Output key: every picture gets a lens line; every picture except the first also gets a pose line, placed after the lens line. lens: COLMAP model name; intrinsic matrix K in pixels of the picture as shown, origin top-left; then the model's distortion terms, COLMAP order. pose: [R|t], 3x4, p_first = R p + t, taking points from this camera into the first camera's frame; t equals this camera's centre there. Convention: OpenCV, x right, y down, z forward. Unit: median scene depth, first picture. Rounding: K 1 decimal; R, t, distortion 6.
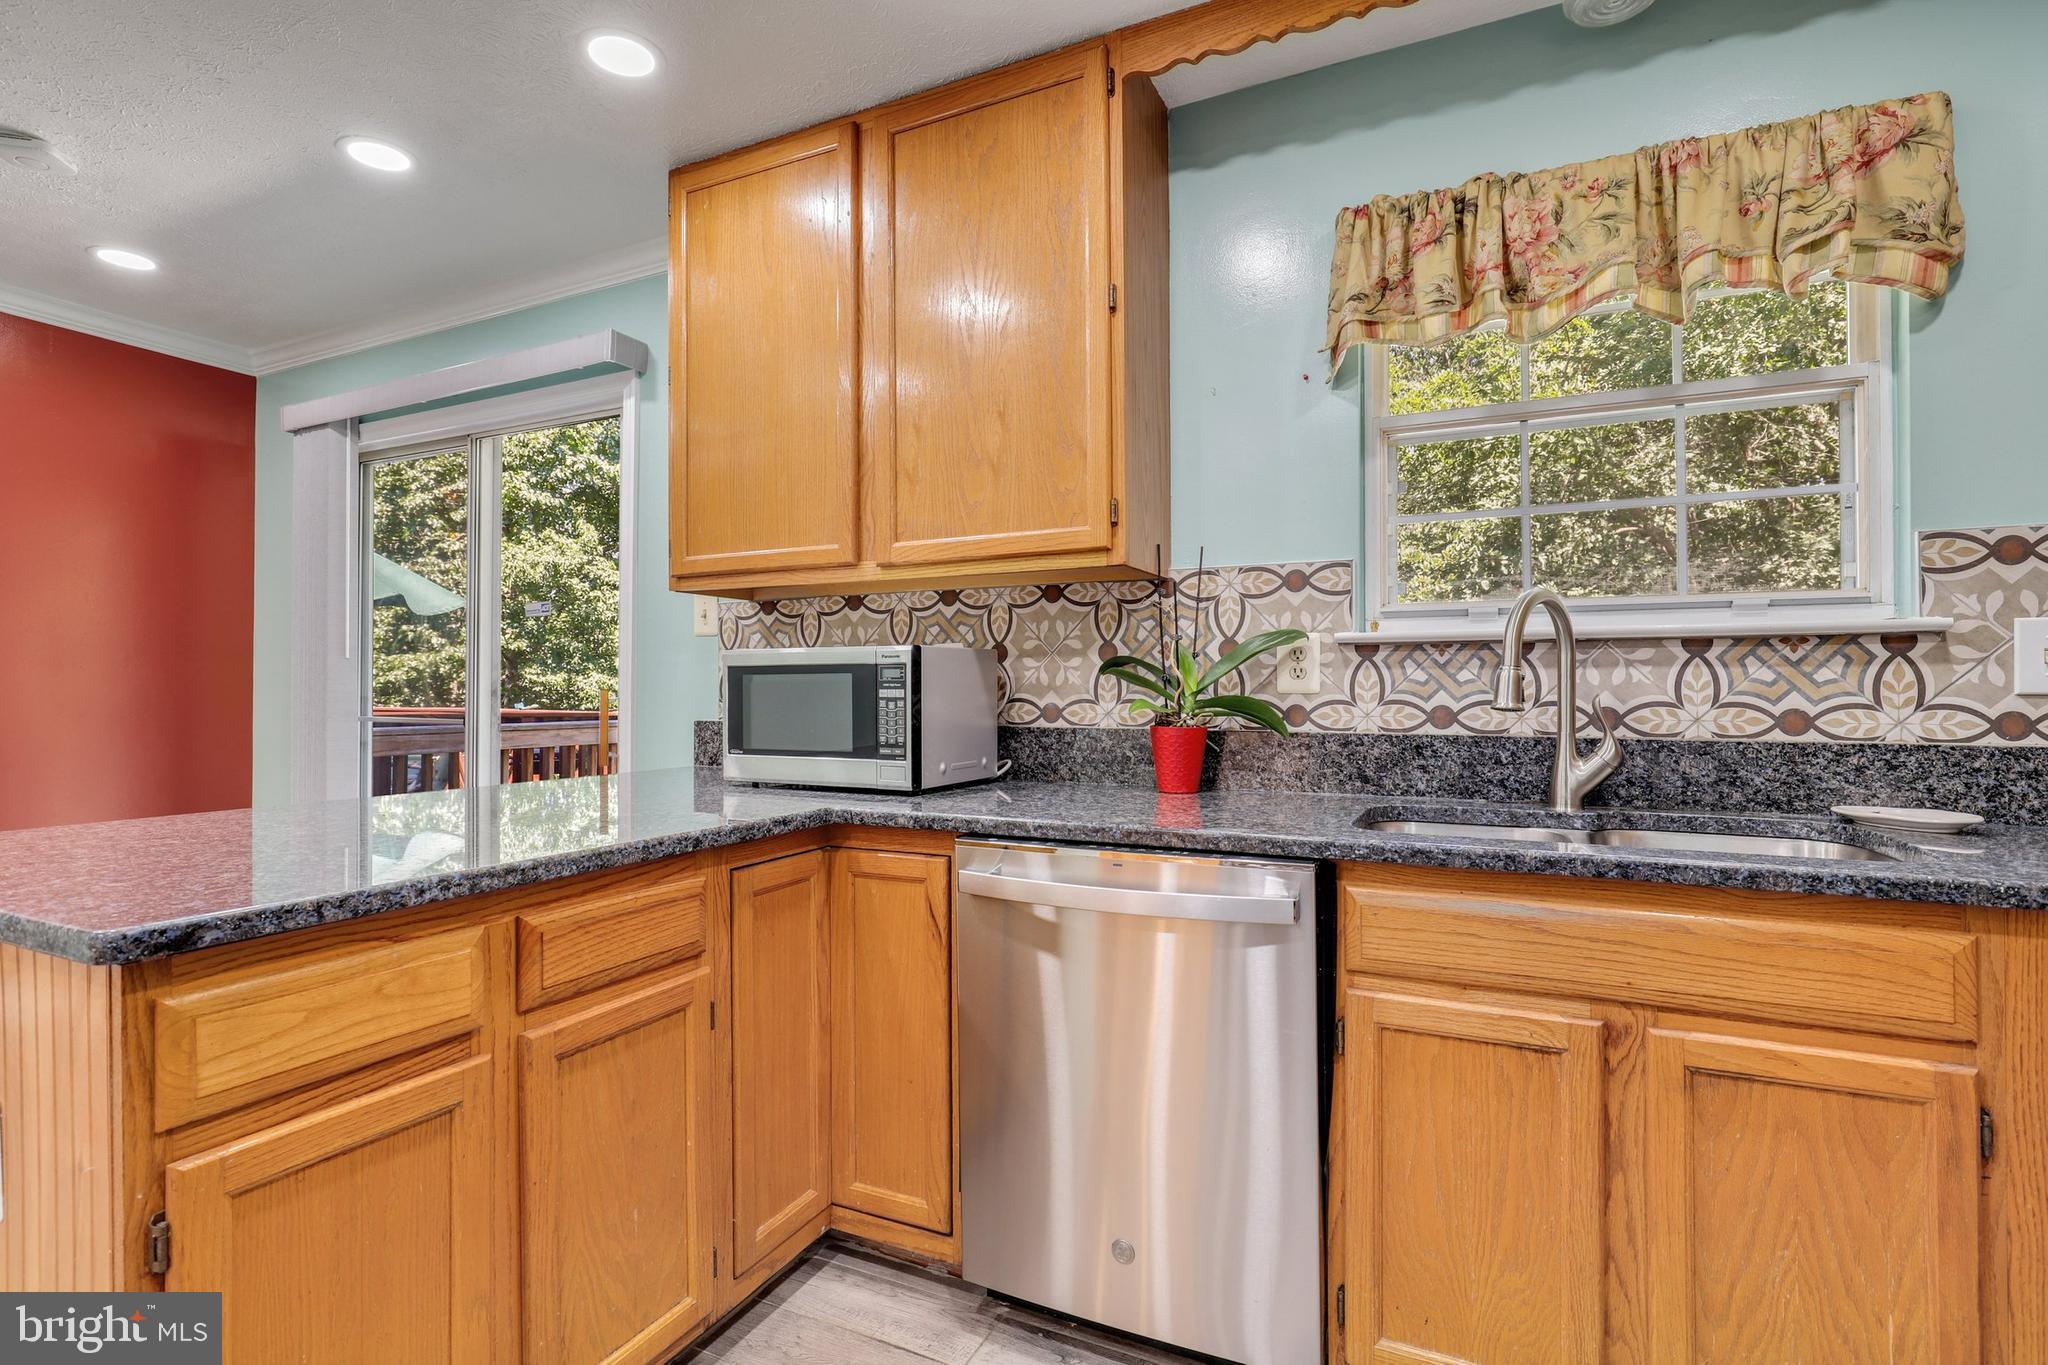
lens RADIAL K [[986.7, 0, 1024.0], [0, 986.7, 682.5], [0, 0, 1]] dist [-0.002159, -0.000341]
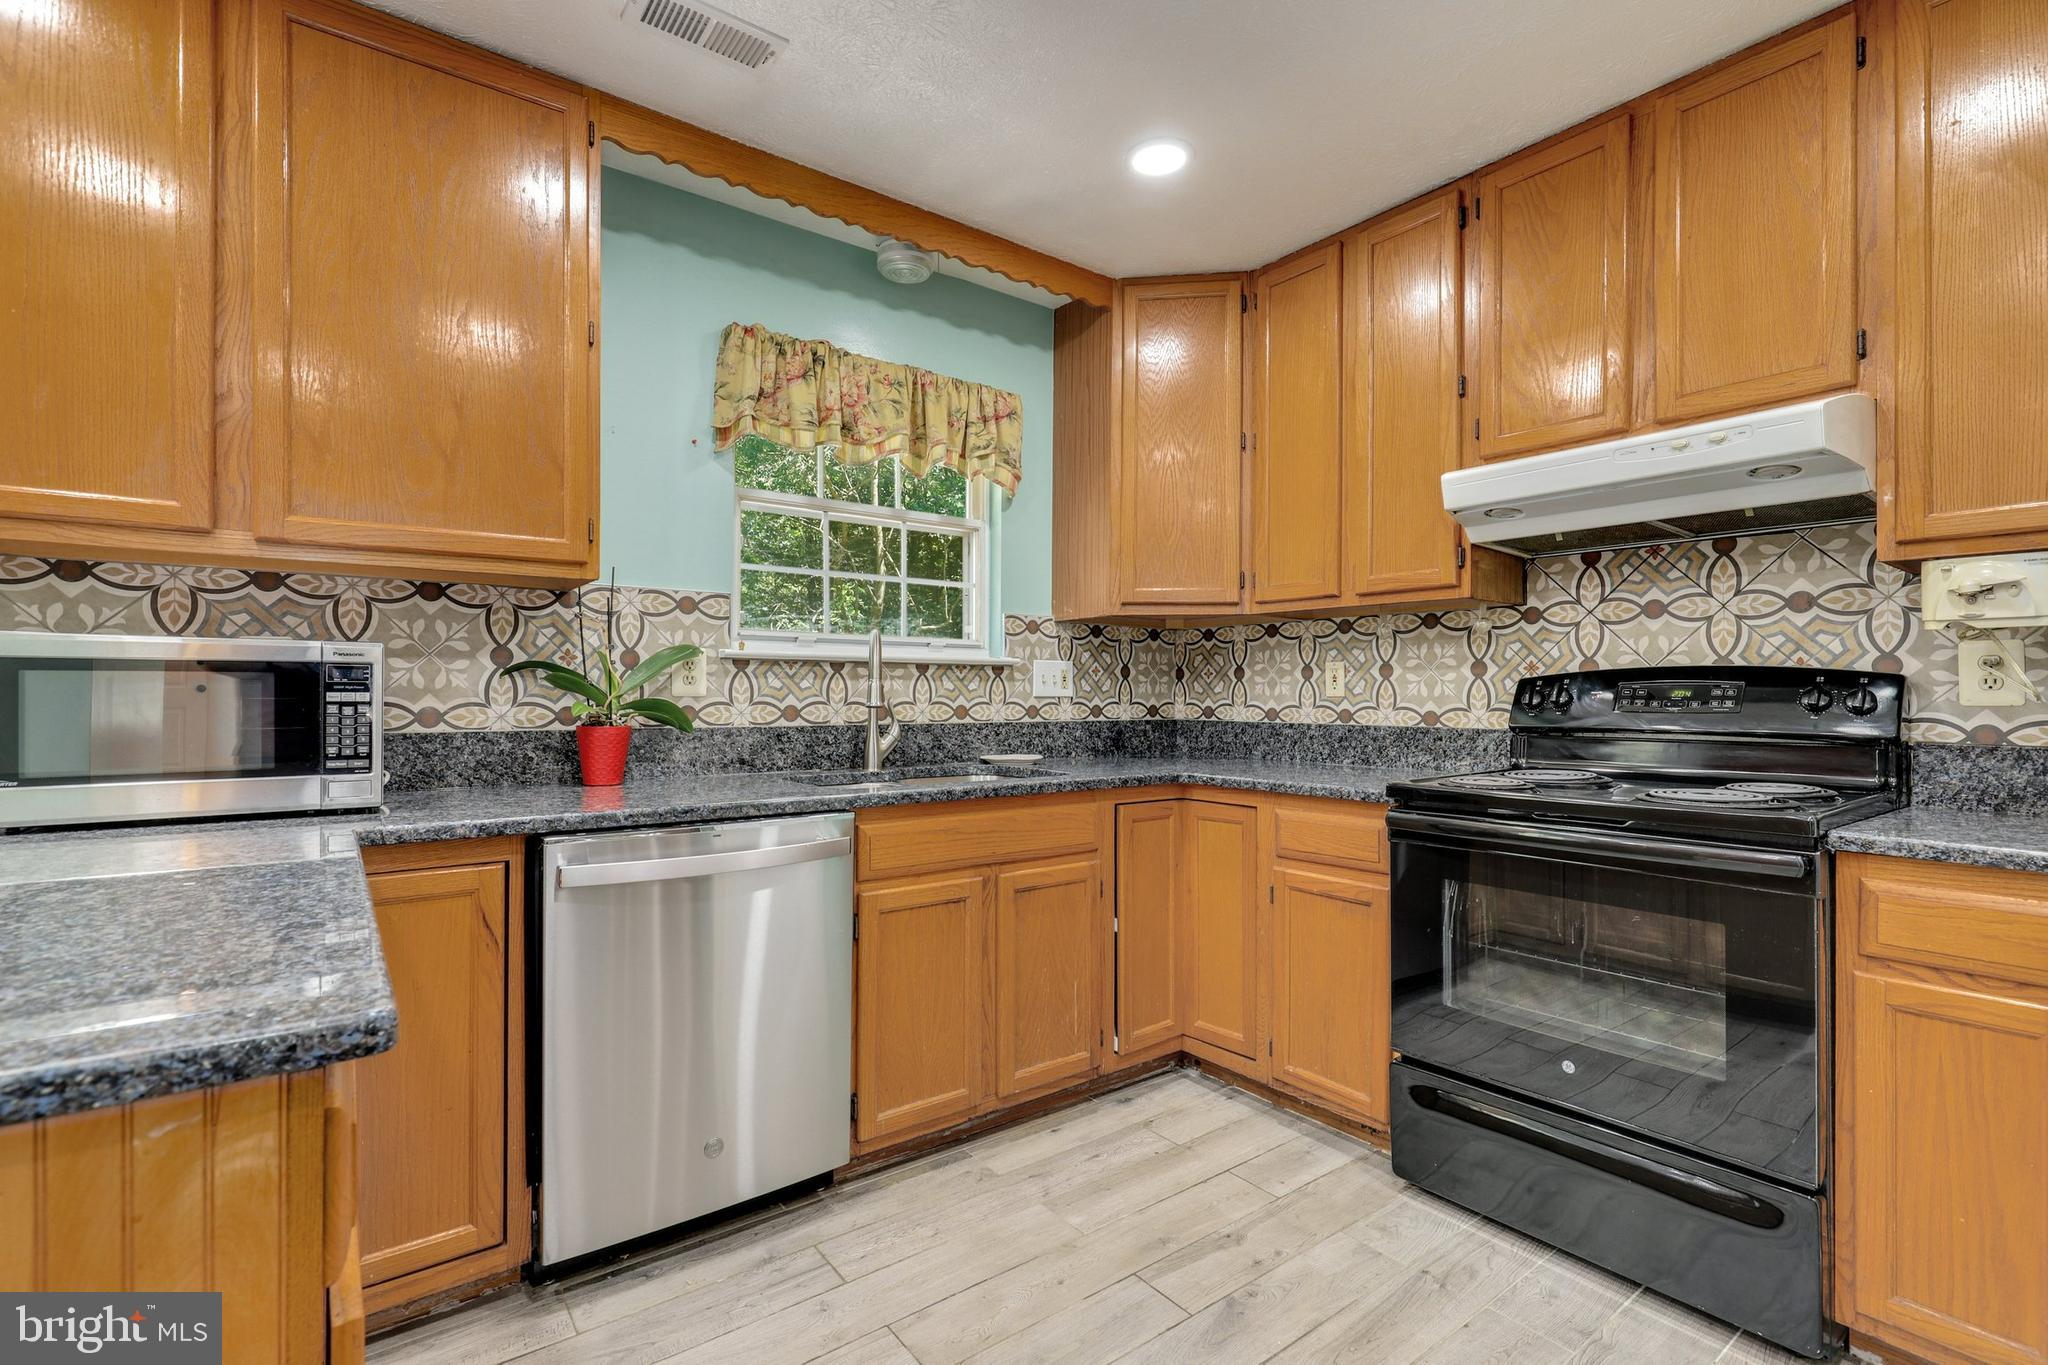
lens RADIAL K [[924.2, 0, 1027.2], [0, 924.2, 695.0], [0, 0, 1]] dist [0.000186, -0.000537]
pose [[0.453862, 0.000817, 0.891072, -0.588434], [-0.009287, 0.999950, 0.003814, 0.000737], [-0.891024, -0.010007, 0.453847, 0.101351]]
